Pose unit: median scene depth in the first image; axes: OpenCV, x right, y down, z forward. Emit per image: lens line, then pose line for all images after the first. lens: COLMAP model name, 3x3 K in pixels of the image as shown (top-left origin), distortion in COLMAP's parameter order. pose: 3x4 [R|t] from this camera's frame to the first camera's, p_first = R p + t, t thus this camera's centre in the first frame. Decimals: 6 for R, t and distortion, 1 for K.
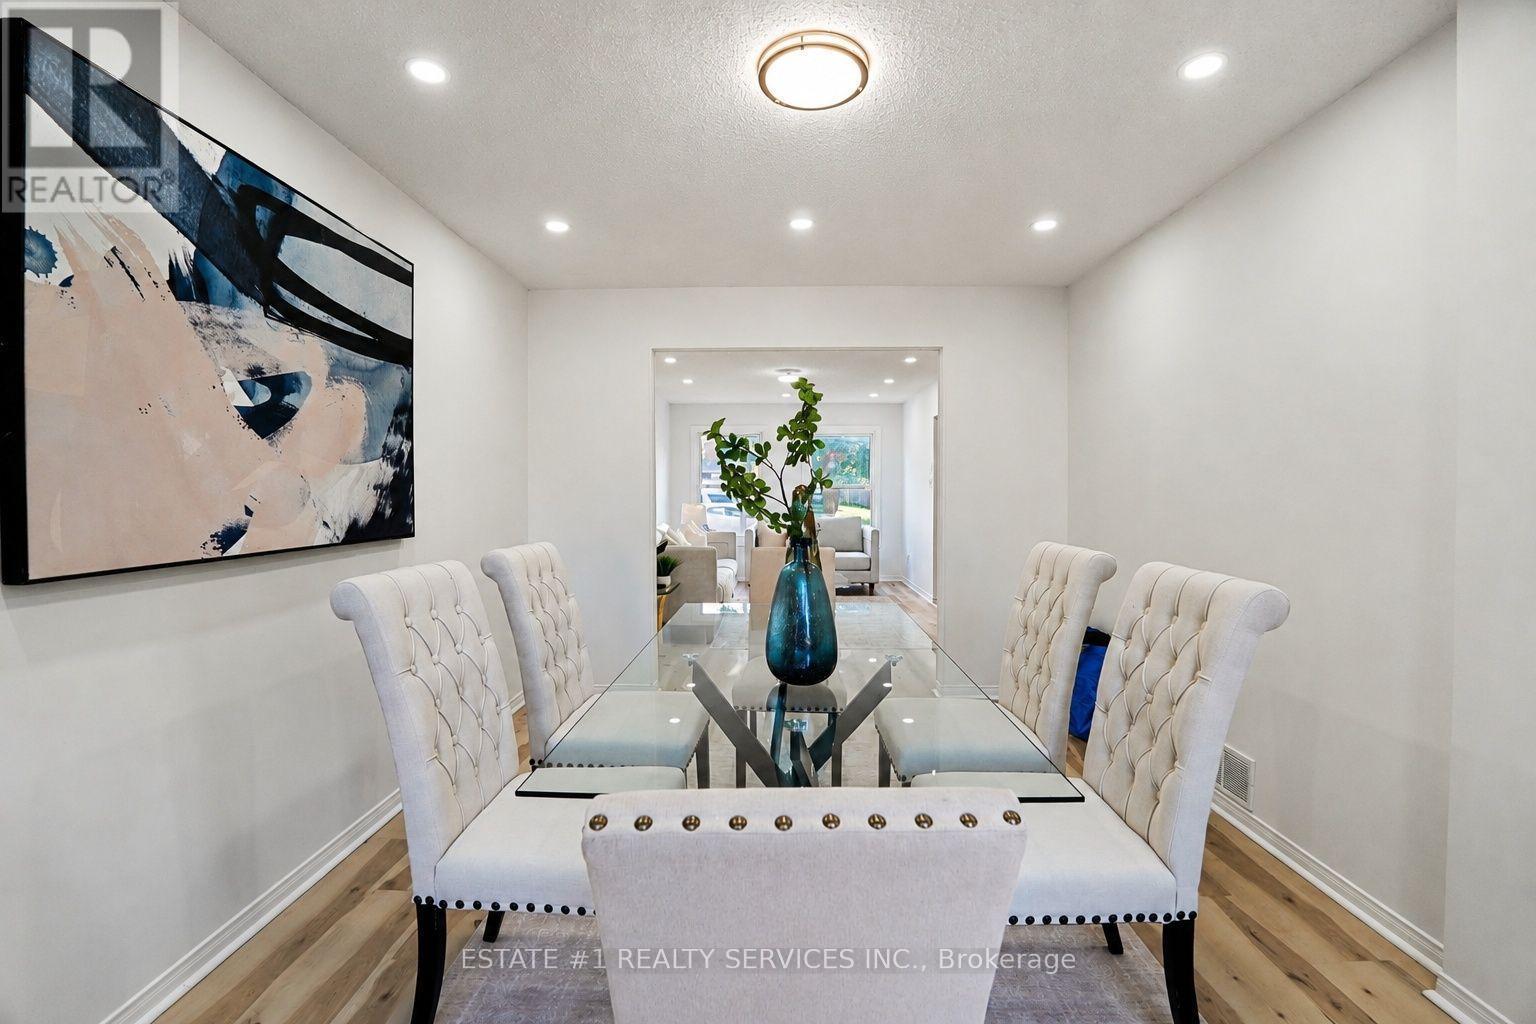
lens RADIAL K [[667.2, 0, 769.1], [0, 667.2, 518.6], [0, 0, 1]] dist [0.001160, -0.000037]
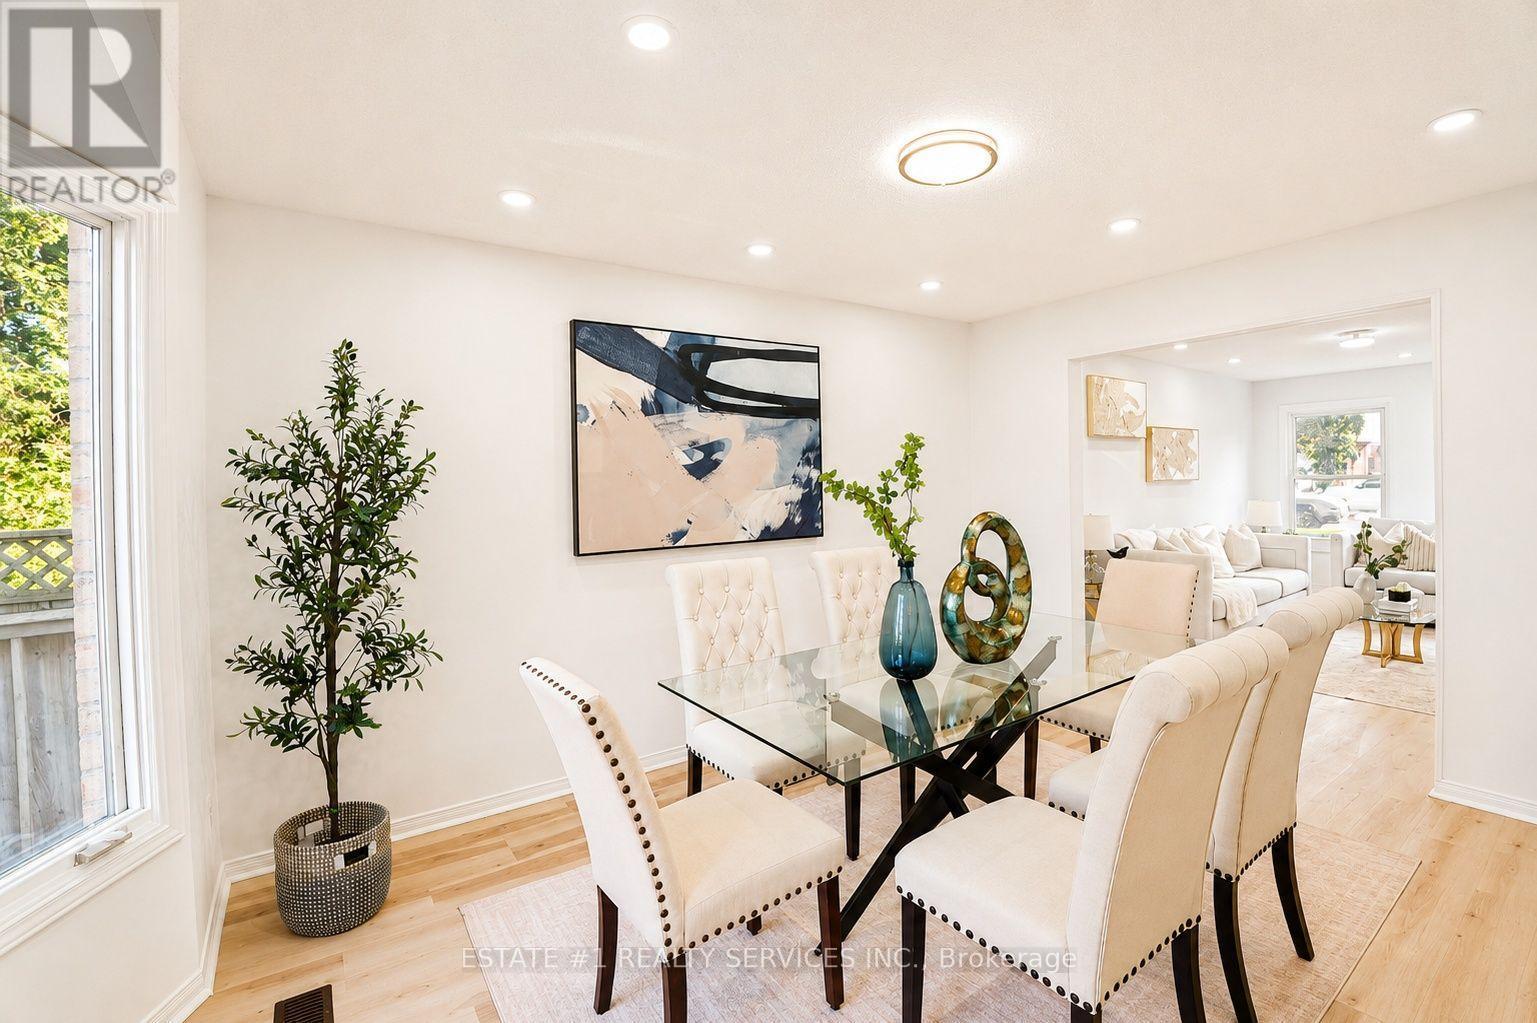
lens RADIAL K [[667.7, 0, 768.5], [0, 667.7, 496.8], [0, 0, 1]] dist [0.001160, -0.000037]
pose [[0.618251, 0.002785, -0.785975, 0.721408], [-0.016143, 0.999828, -0.009155, -0.061199], [0.785815, 0.018348, 0.618190, 0.050320]]
